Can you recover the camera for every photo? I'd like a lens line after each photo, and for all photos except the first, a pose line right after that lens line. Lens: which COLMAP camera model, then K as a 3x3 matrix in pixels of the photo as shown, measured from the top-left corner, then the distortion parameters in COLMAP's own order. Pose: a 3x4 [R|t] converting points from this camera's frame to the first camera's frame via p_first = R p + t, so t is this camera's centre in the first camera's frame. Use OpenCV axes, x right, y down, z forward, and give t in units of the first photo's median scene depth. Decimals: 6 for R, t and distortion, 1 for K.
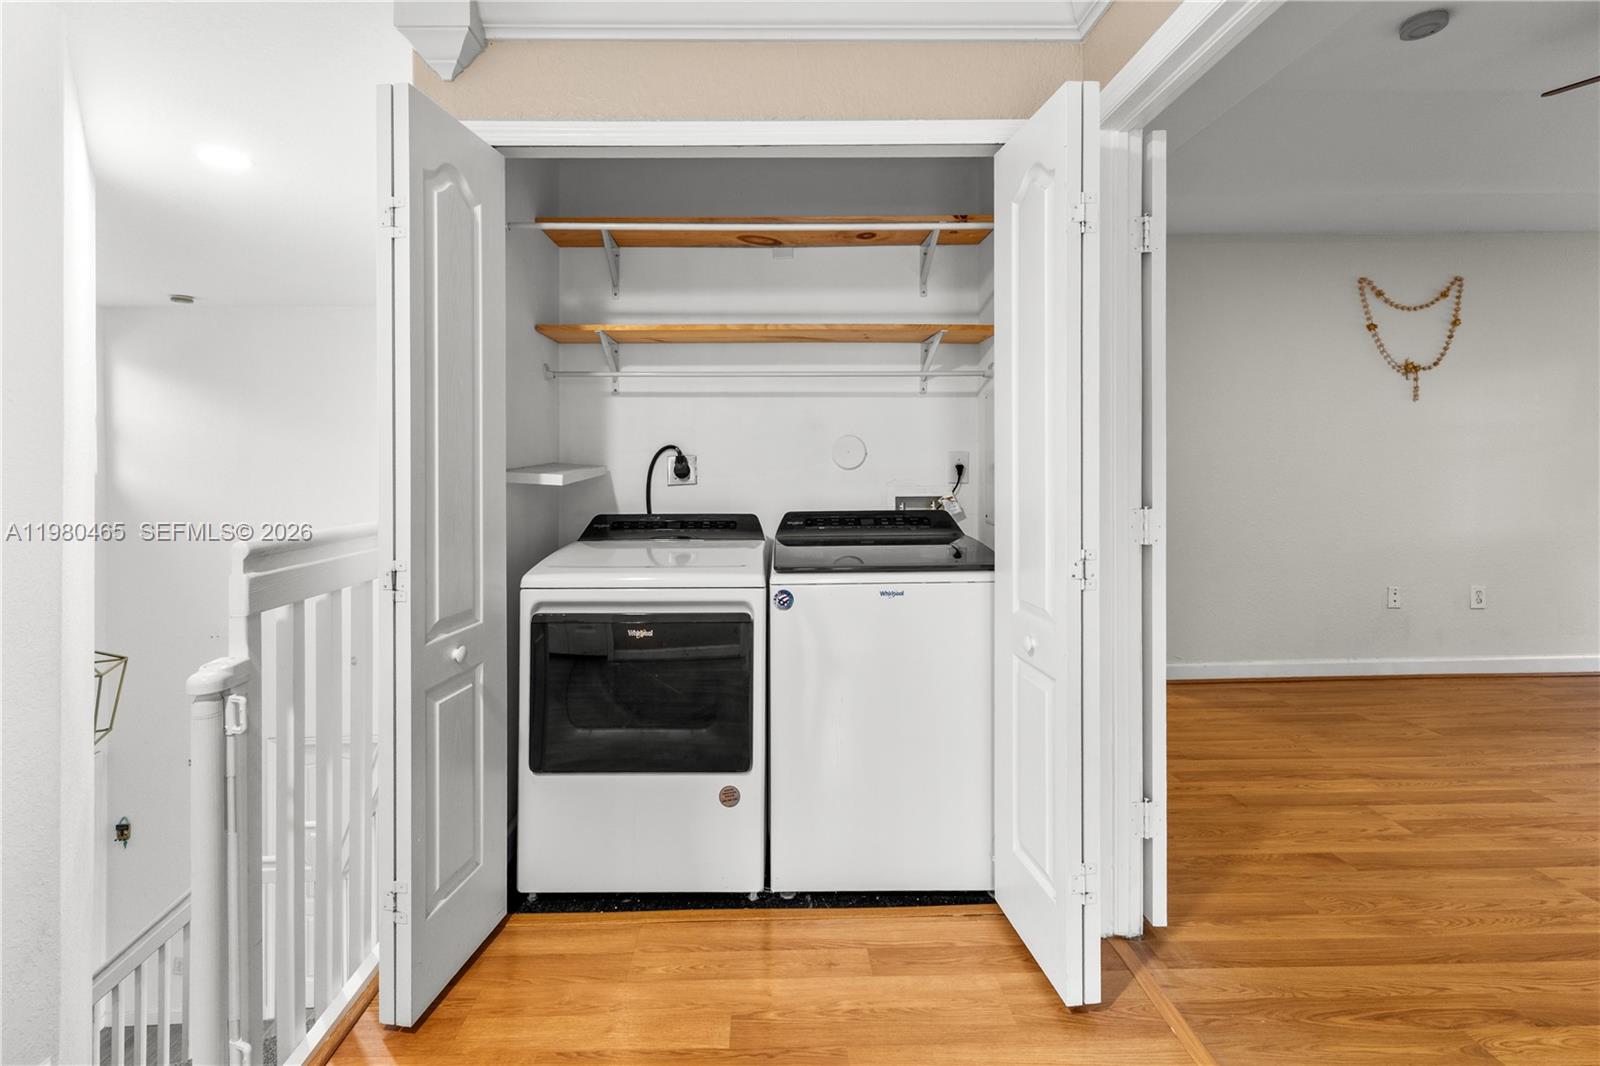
lens RADIAL K [[709.9, 0, 728.0], [0, 709.9, 437.0], [0, 0, 1]] dist [0.009236, -0.001498]
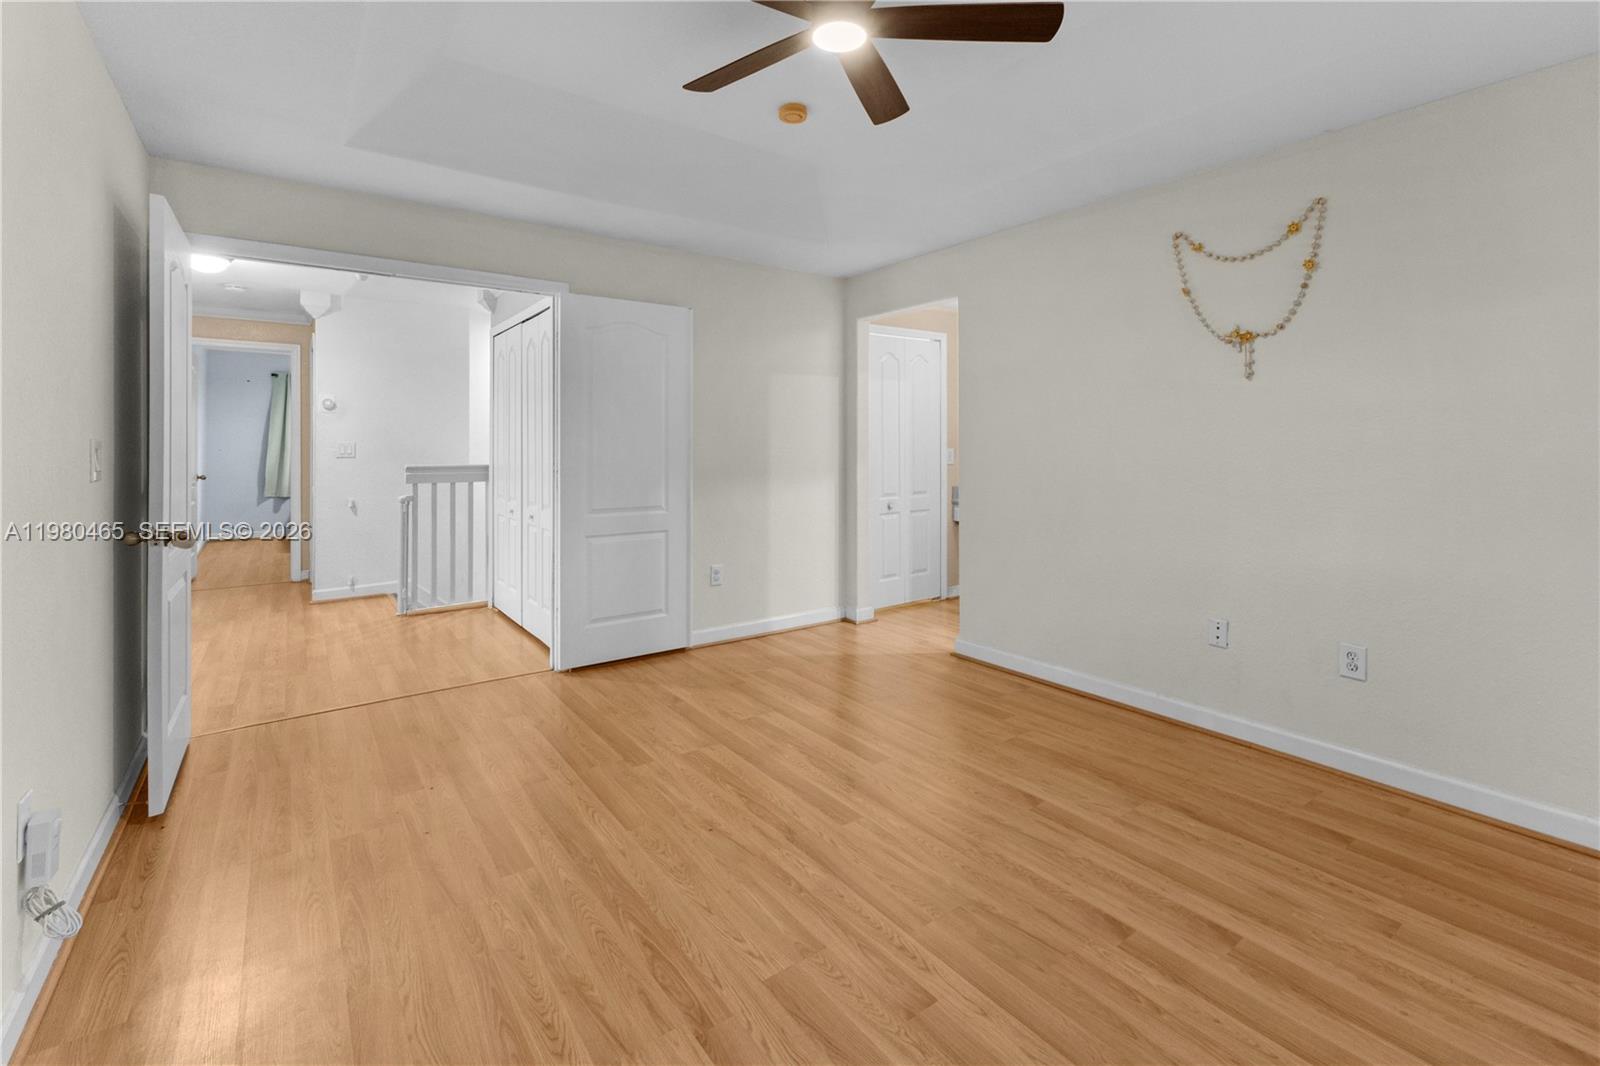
lens RADIAL K [[709.9, 0, 820.0], [0, 709.9, 431.0], [0, 0, 1]] dist [0.009236, -0.001498]
pose [[0.596044, -0.005156, -0.802935, 1.294594], [0.010596, 0.999943, 0.001445, -0.001859], [0.802882, -0.009369, 0.596065, 0.186932]]
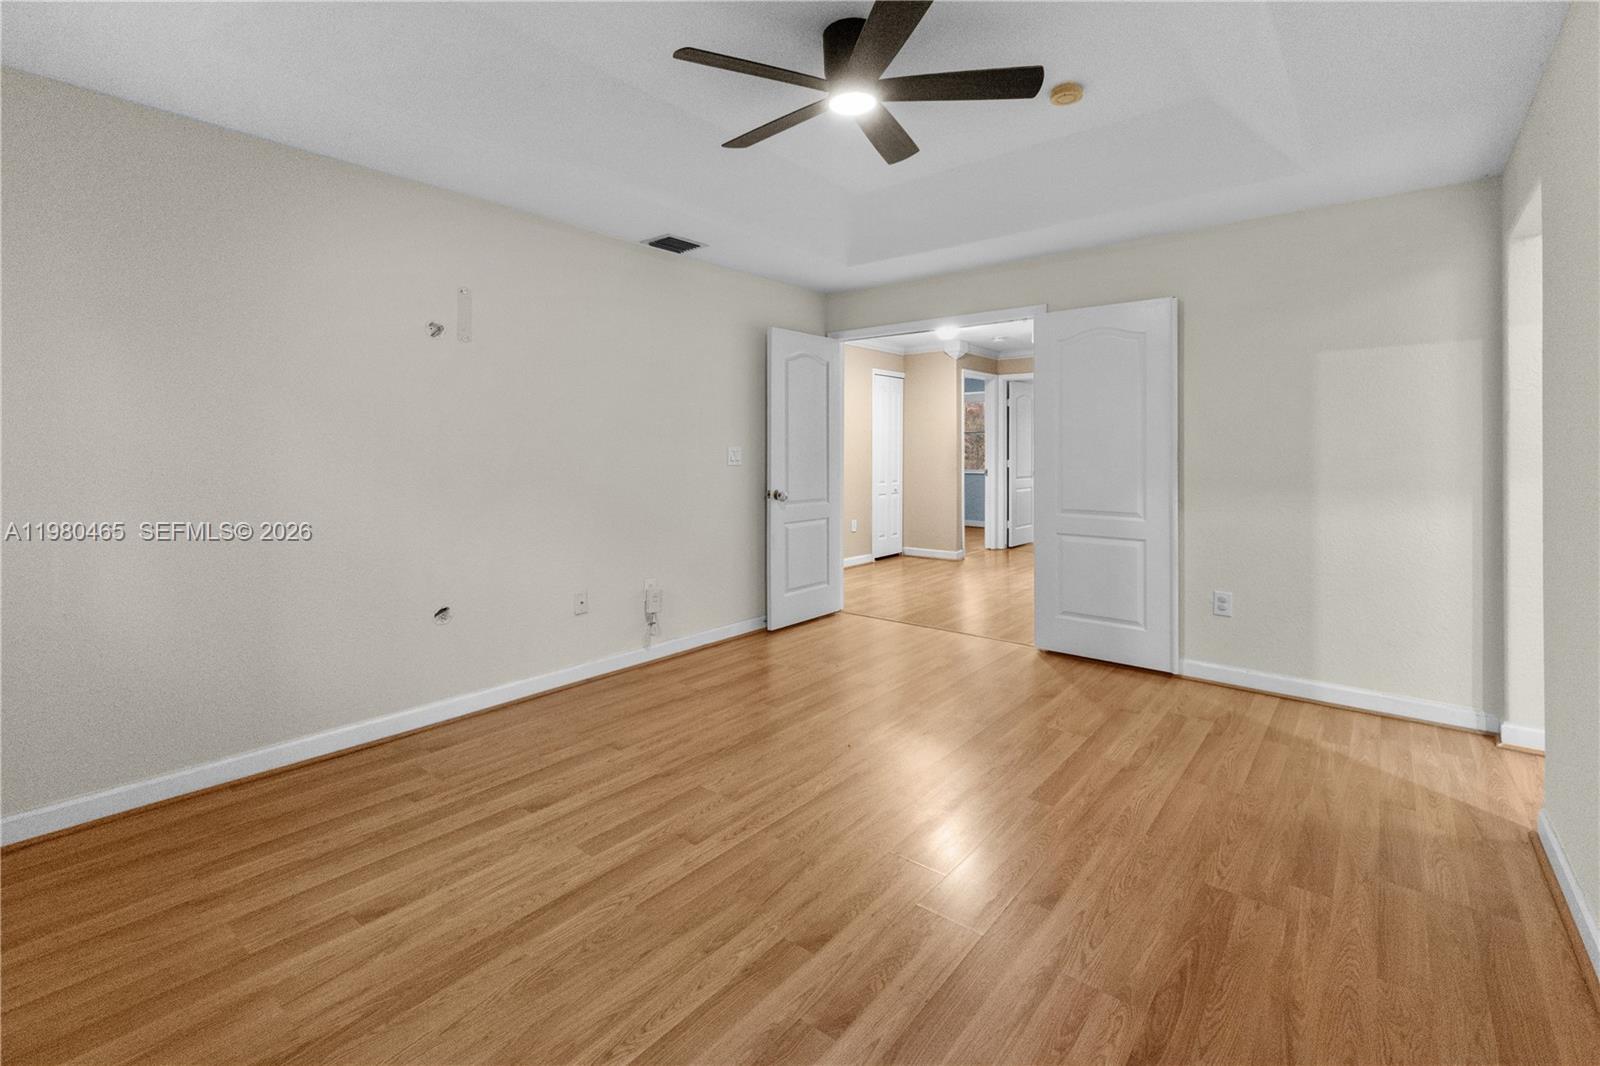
lens RADIAL K [[709.9, 0, 789.3], [0, 709.9, 441.1], [0, 0, 1]] dist [0.009236, -0.001498]
pose [[-0.641545, -0.002988, -0.767080, 1.391805], [0.023775, 0.999435, -0.023777, 0.019663], [0.766717, -0.033491, -0.641111, 0.911739]]
